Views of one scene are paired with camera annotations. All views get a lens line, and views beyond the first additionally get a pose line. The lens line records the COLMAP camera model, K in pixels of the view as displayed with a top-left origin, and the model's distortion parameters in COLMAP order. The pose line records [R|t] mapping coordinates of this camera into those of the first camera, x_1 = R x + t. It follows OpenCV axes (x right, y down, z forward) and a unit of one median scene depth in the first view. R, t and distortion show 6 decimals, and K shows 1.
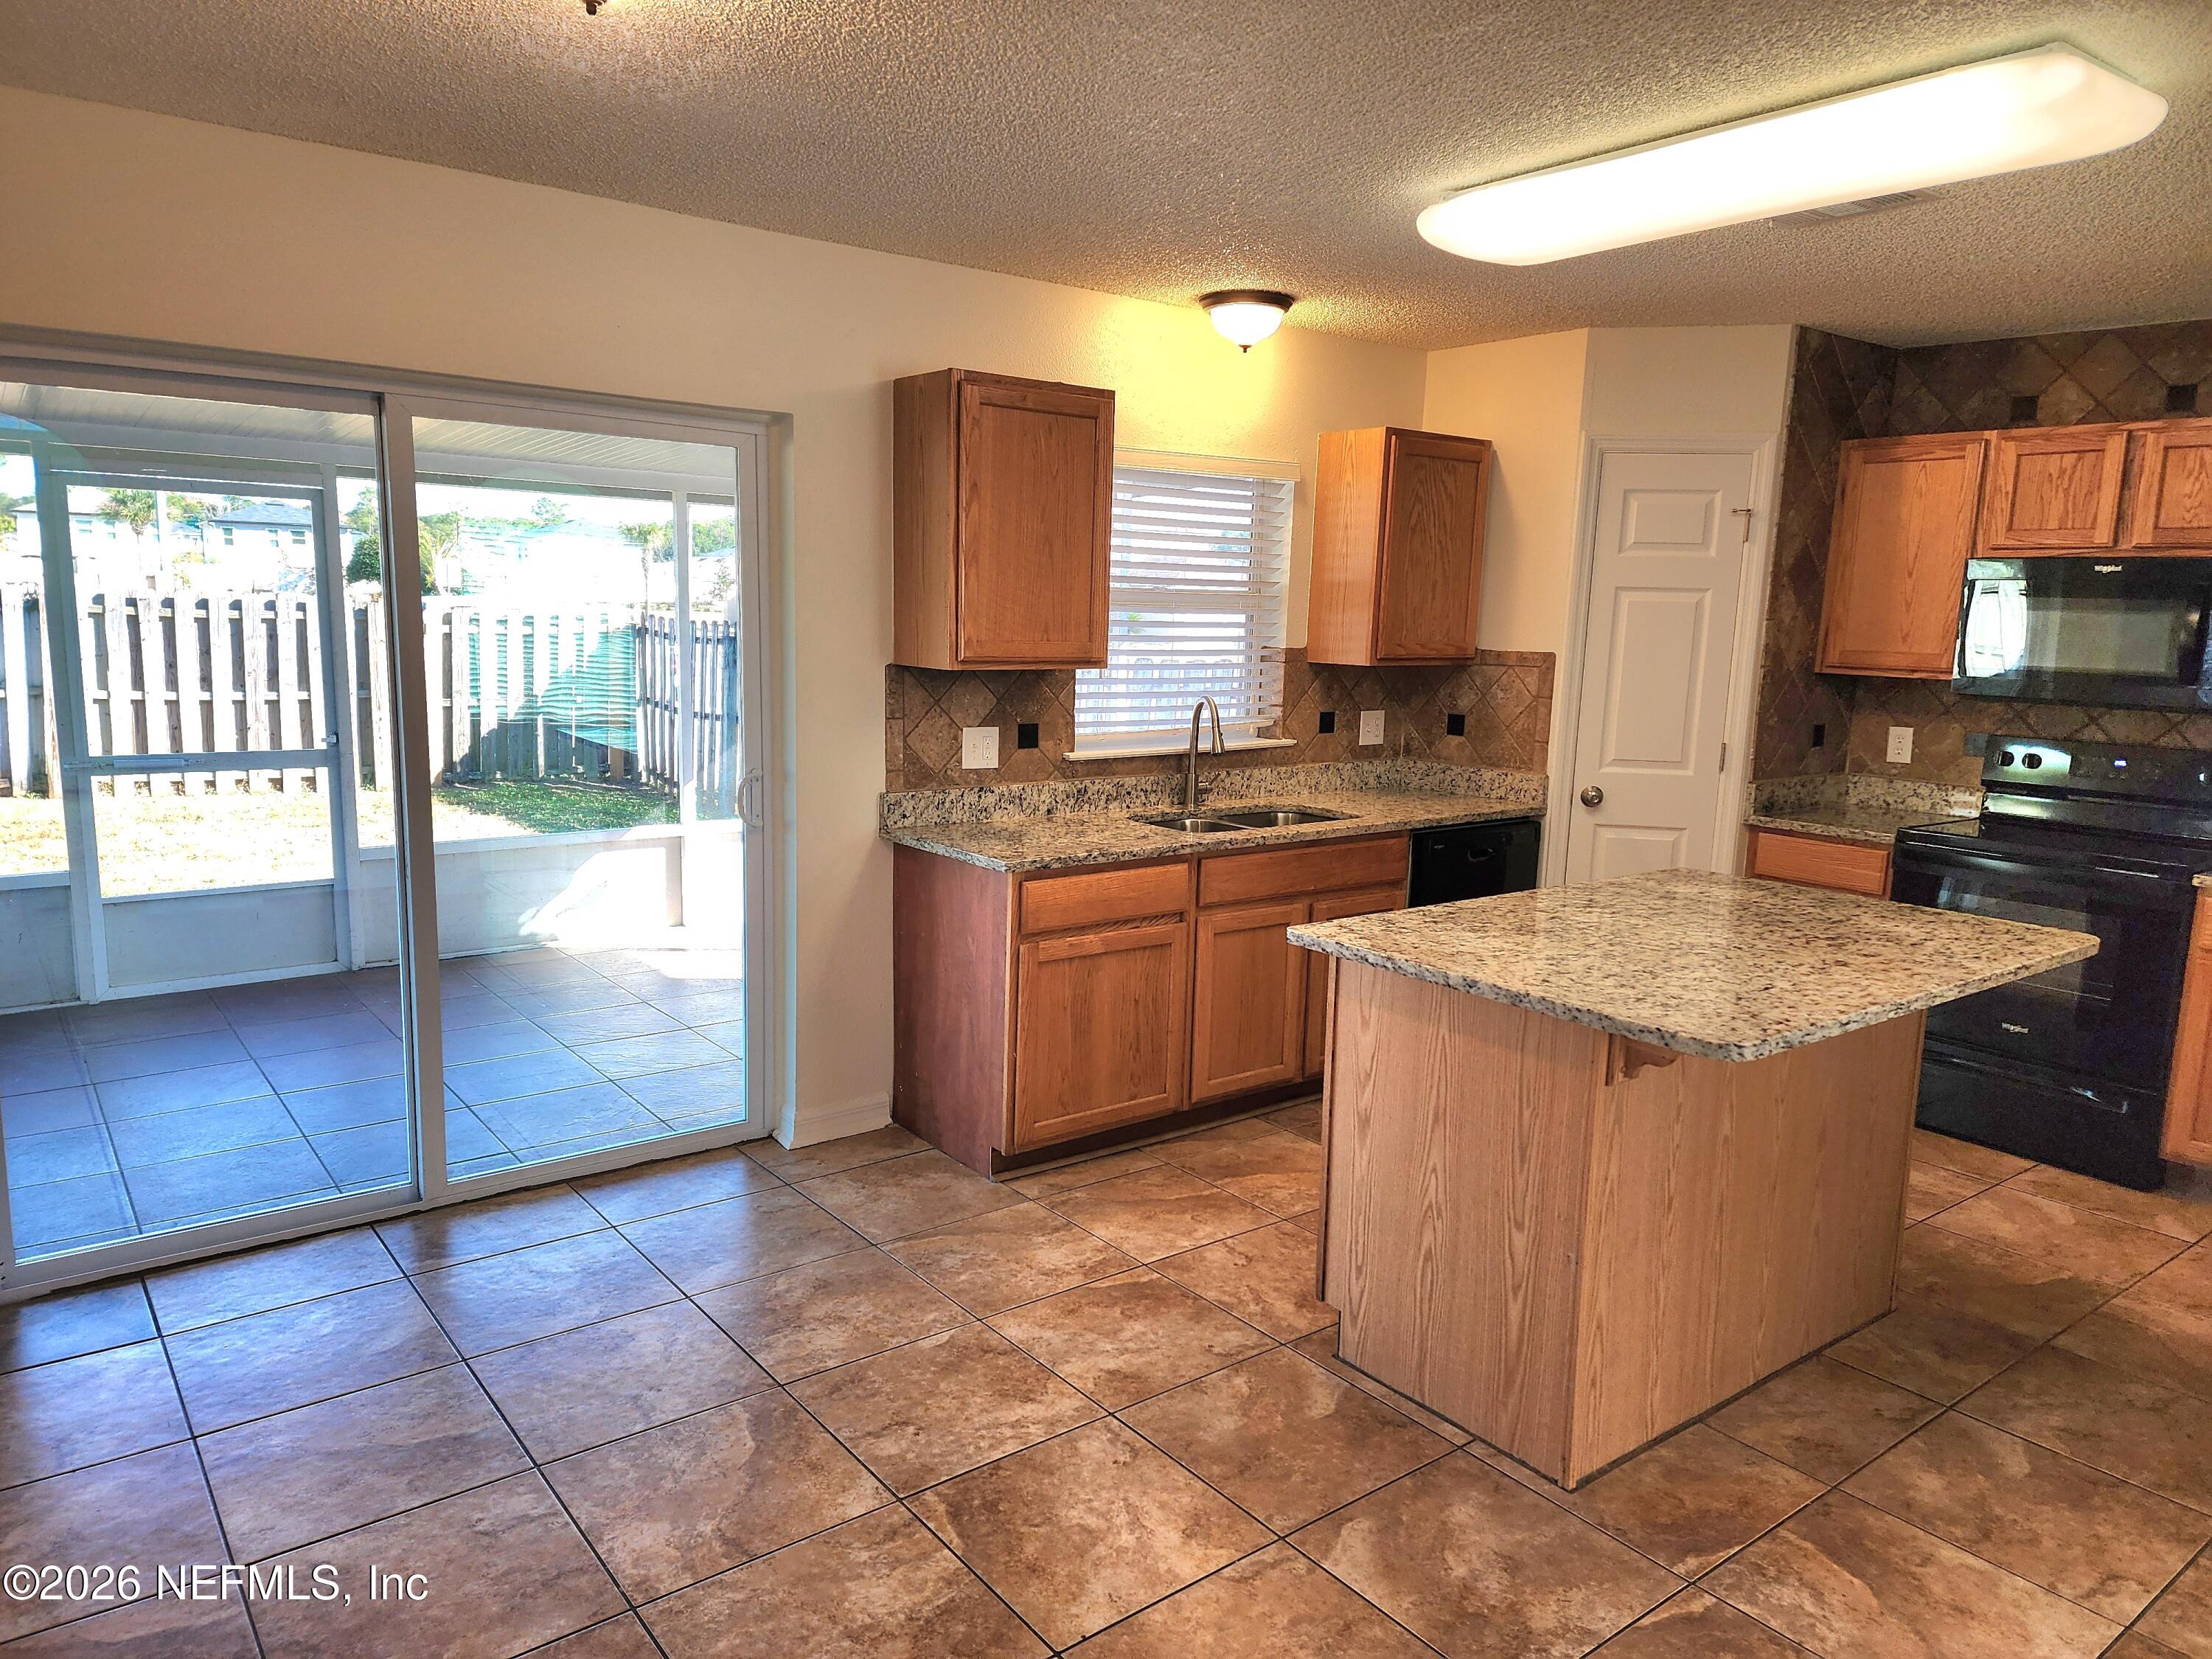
lens RADIAL K [[1495.4, 0, 1107.1], [0, 1495.4, 829.1], [0, 0, 1]] dist [0.052759, -0.009613]
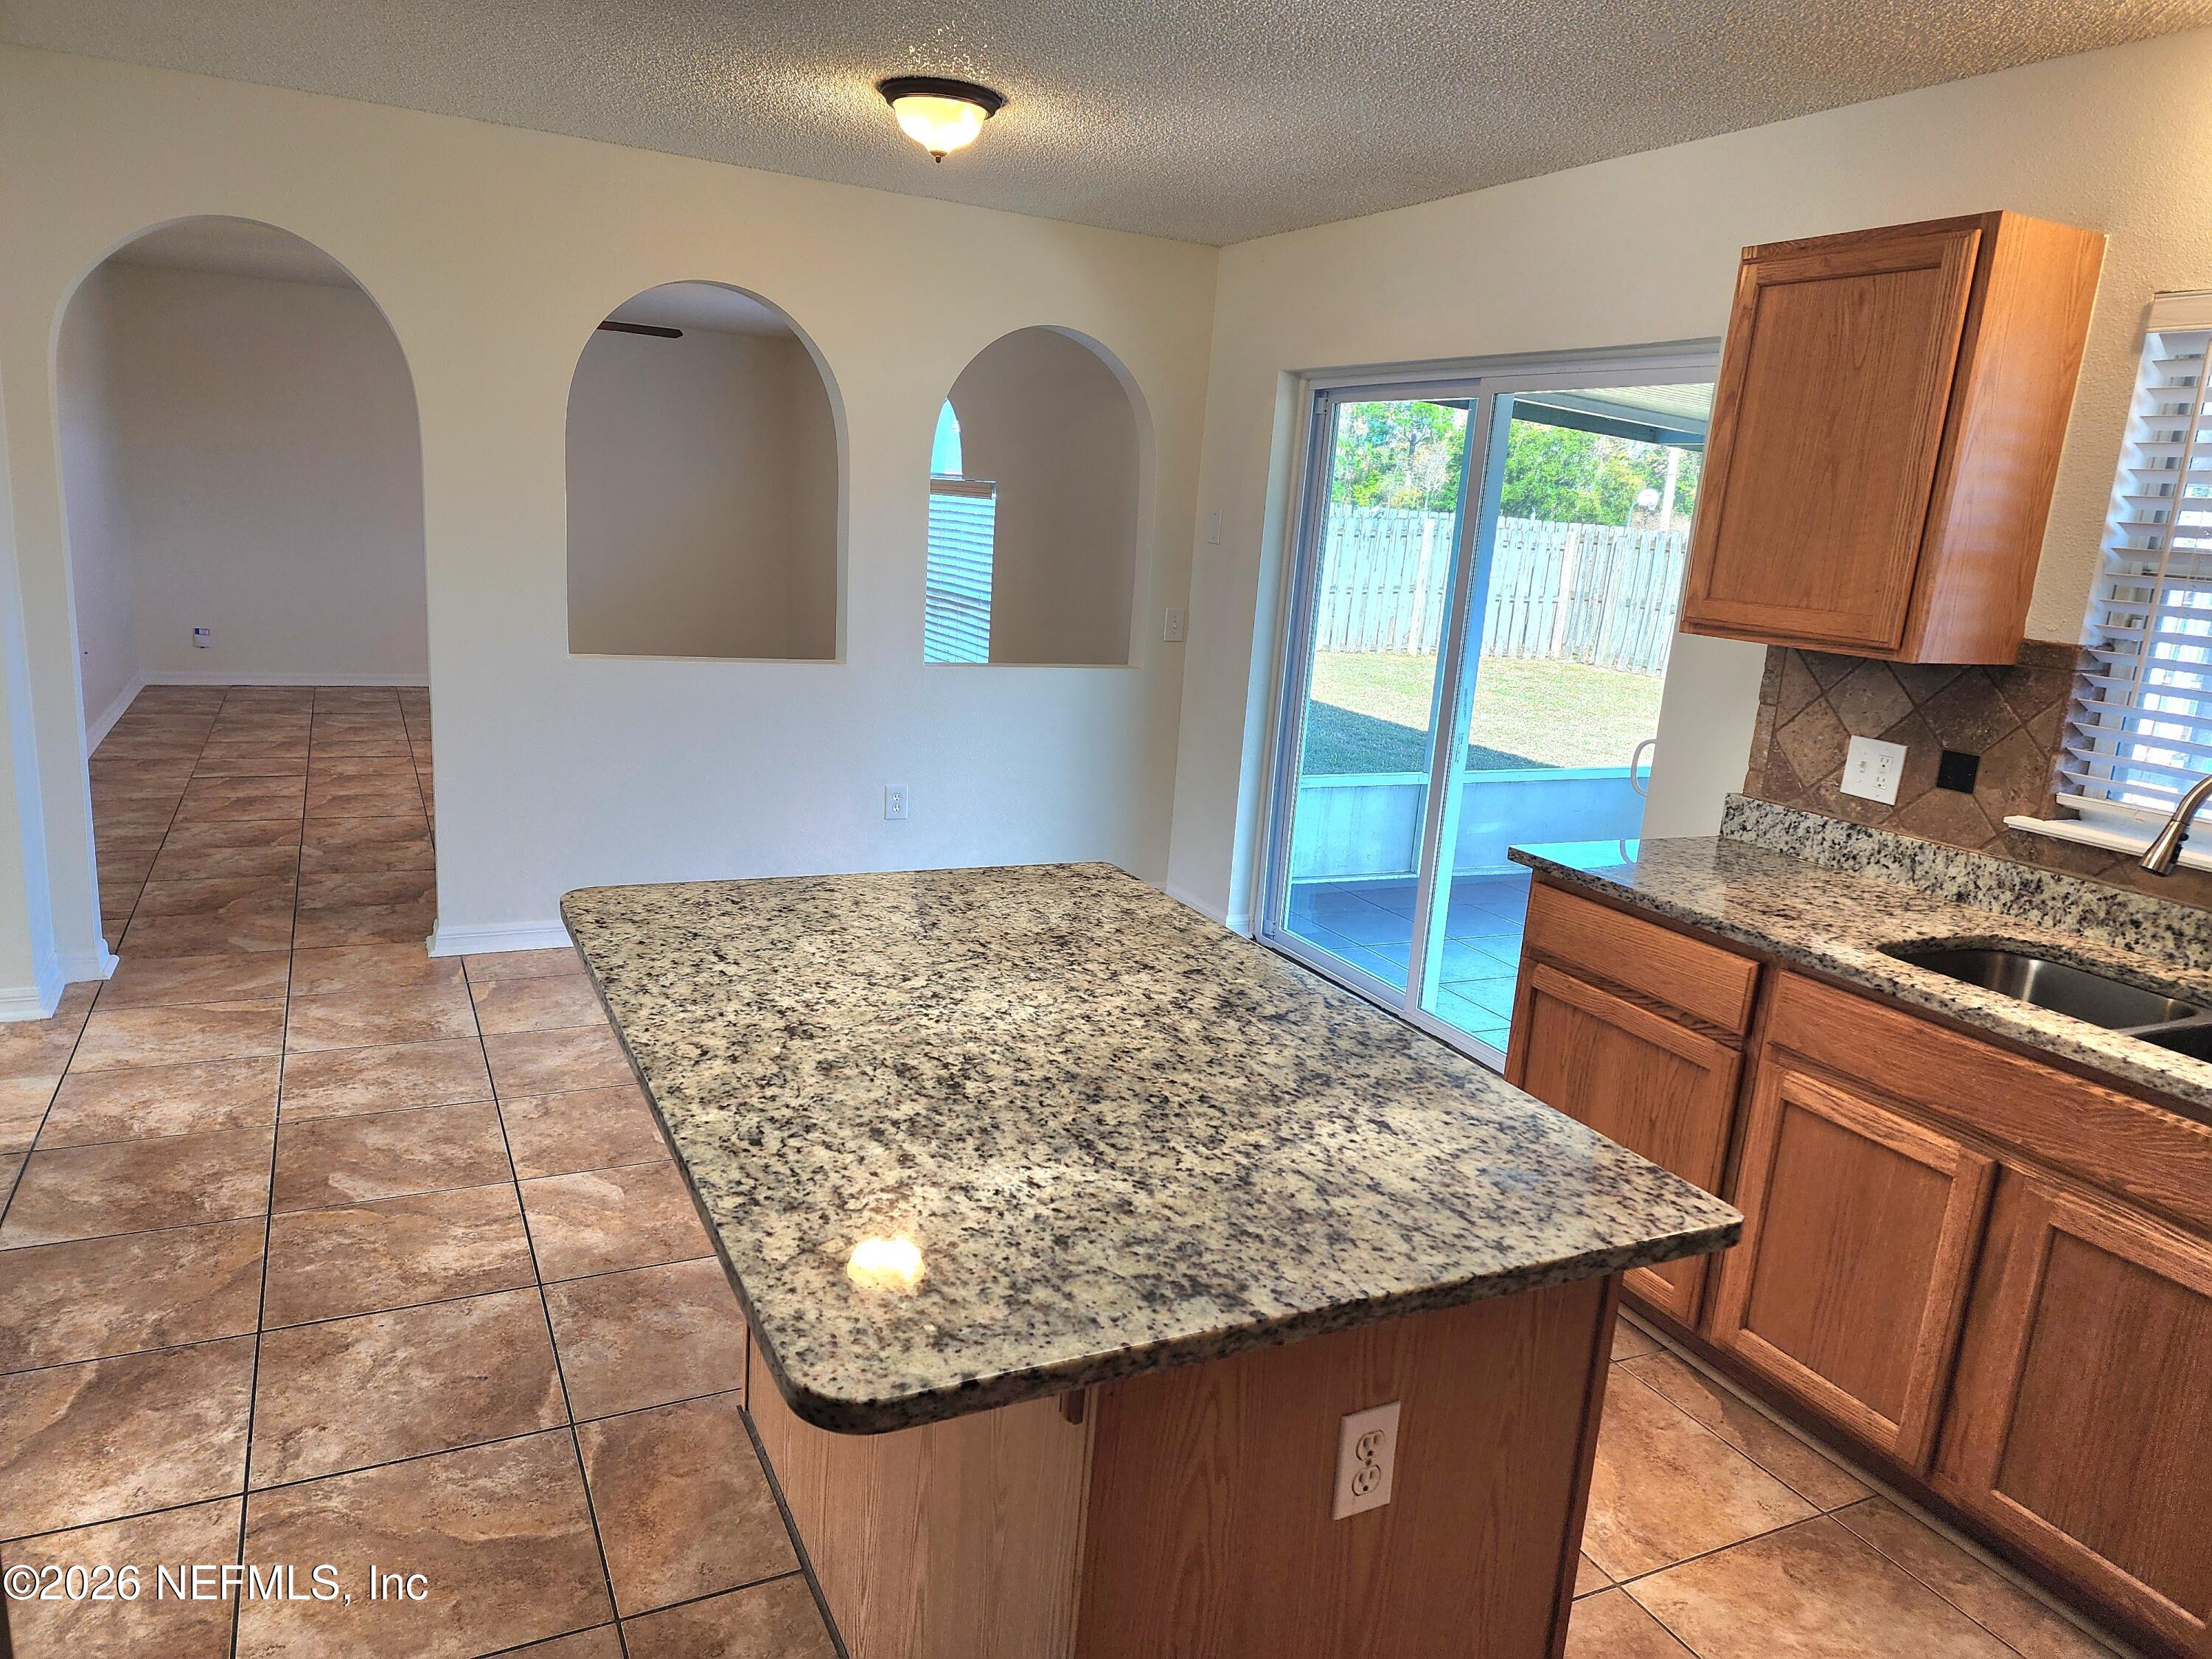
lens RADIAL K [[1495.4, 0, 1108.1], [0, 1495.4, 831.0], [0, 0, 1]] dist [0.052759, -0.009613]
pose [[-0.203531, 0.171752, -0.963886, 0.690098], [-0.223778, 0.950272, 0.216579, -0.102603], [0.953152, 0.259777, -0.154976, 0.789947]]
